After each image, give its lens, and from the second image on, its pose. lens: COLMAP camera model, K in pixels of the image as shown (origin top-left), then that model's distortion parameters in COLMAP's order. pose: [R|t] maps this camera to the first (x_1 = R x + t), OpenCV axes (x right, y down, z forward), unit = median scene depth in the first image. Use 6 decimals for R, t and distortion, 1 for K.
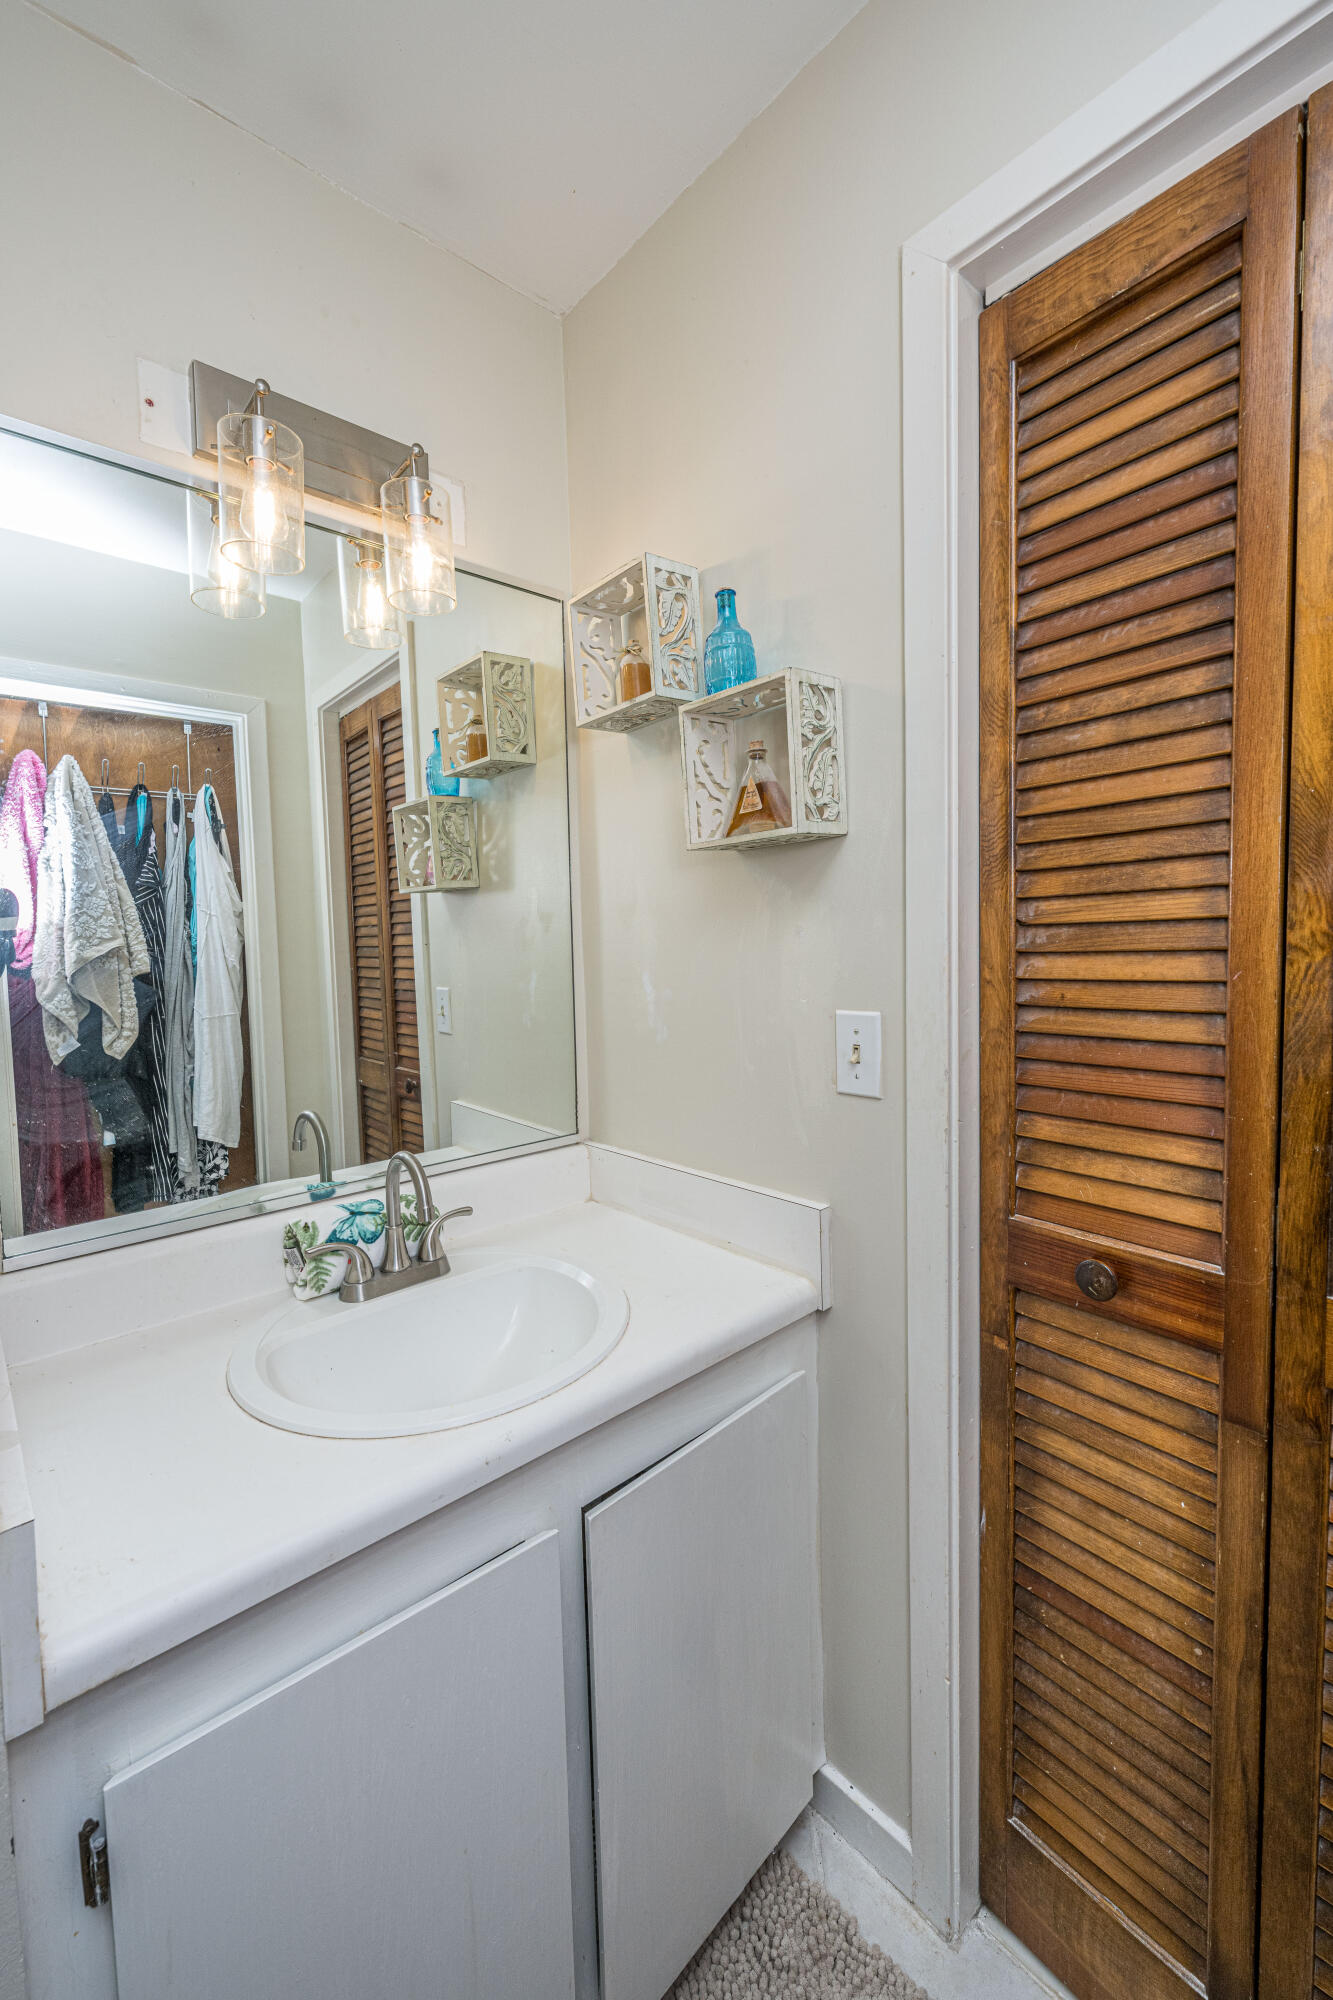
lens RADIAL K [[800.3, 0, 671.0], [0, 800.3, 997.7], [0, 0, 1]] dist [-0.002381, 0.000651]
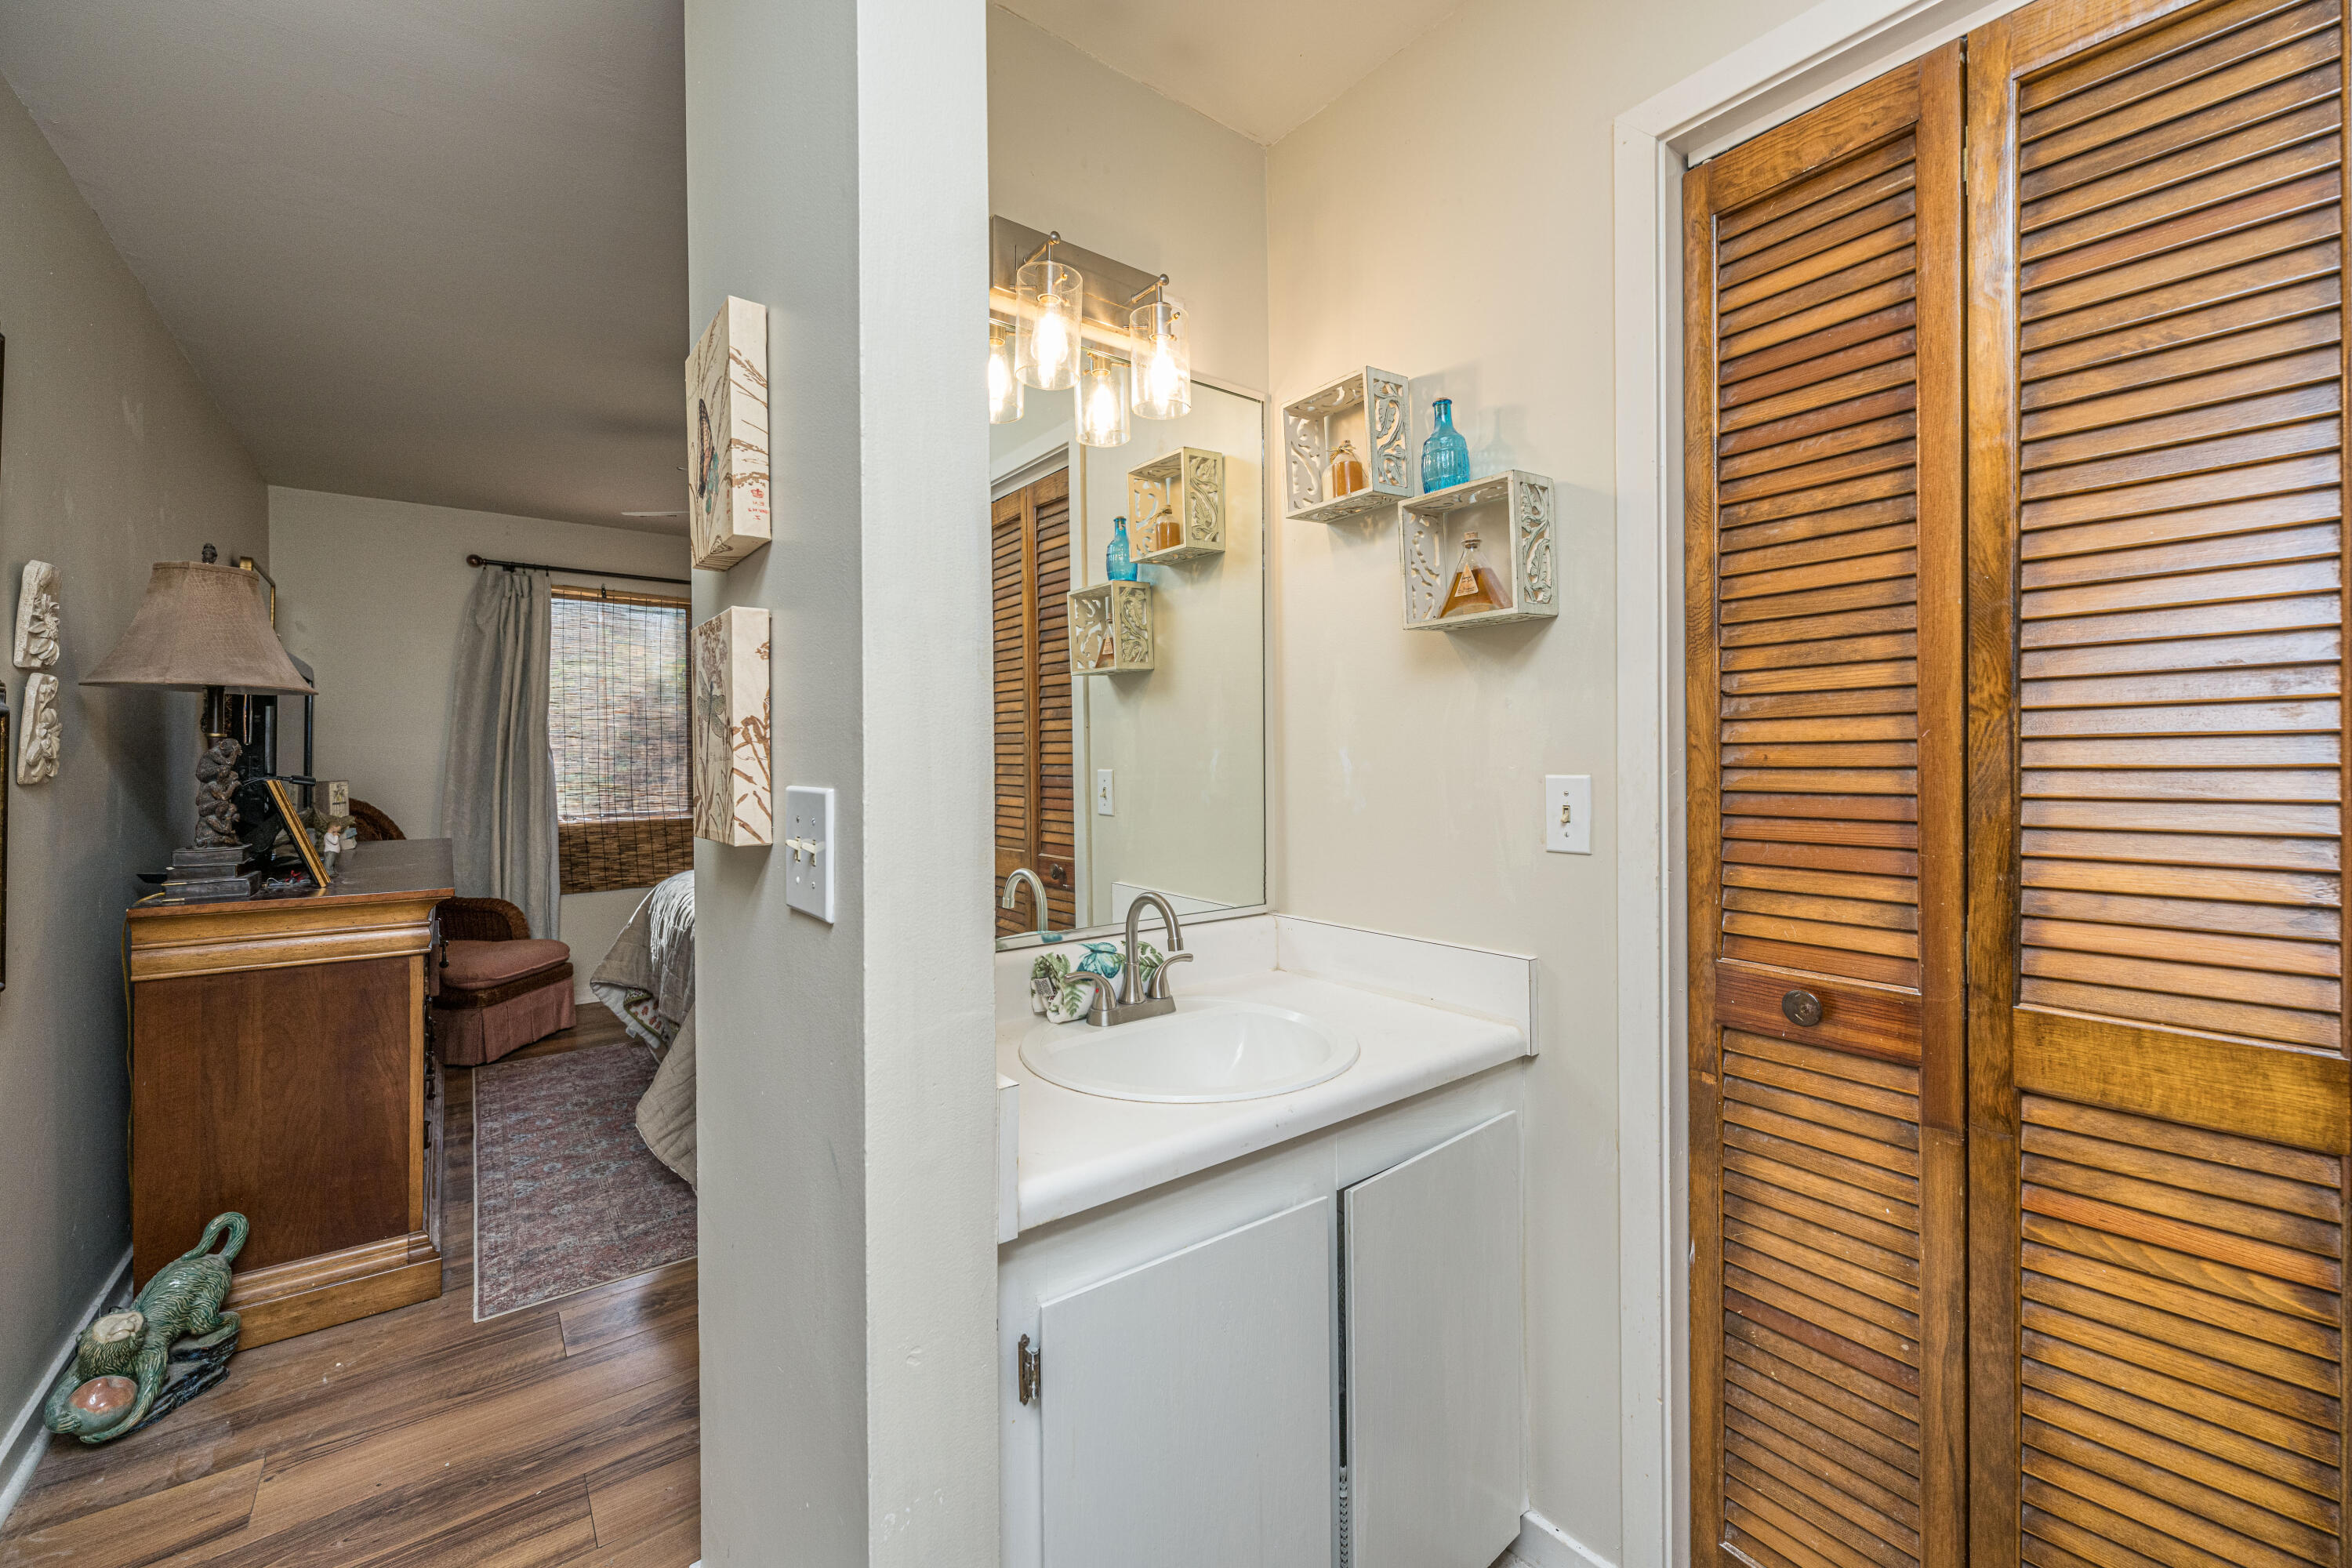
lens RADIAL K [[941.1, 0, 1181.3], [0, 941.1, 761.3], [0, 0, 1]] dist [-0.002381, 0.000651]
pose [[0.997530, 0.022467, -0.066559, -0.239401], [-0.026827, 0.997501, -0.065356, 0.110777], [0.064924, 0.066980, 0.995640, -0.365615]]
